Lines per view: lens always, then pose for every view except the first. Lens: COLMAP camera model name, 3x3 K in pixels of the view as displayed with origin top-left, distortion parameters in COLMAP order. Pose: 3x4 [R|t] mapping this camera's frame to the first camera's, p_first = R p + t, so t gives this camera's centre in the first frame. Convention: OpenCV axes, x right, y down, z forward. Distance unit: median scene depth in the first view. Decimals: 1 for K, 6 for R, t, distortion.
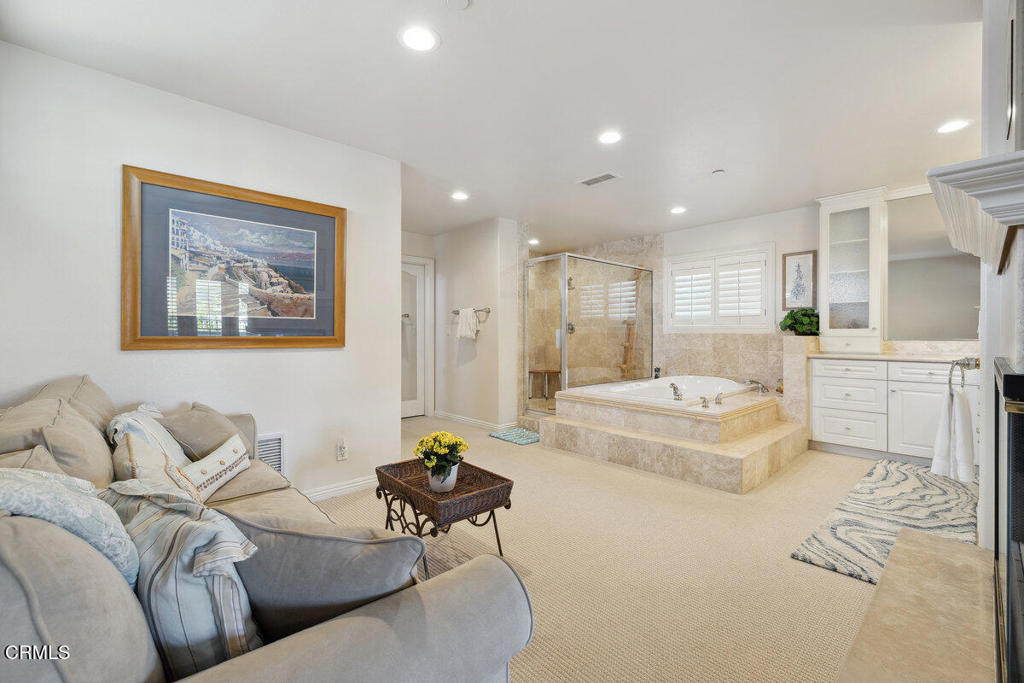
lens RADIAL K [[433.6, 0, 512.3], [0, 433.6, 337.5], [0, 0, 1]] dist [0.000759, 0.000015]
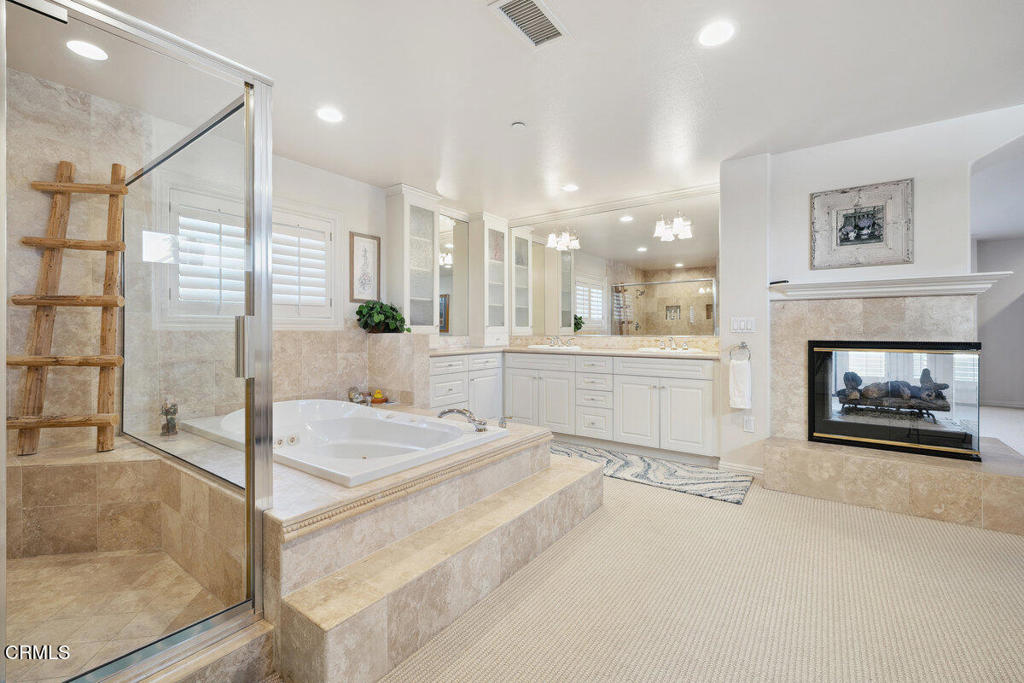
lens RADIAL K [[433.6, 0, 512.9], [0, 433.6, 330.7], [0, 0, 1]] dist [0.000759, 0.000015]
pose [[-0.195557, -0.001341, 0.980691, -0.231124], [0.007766, 0.999966, 0.002916, -0.009365], [-0.980662, 0.008187, -0.195540, 0.899267]]
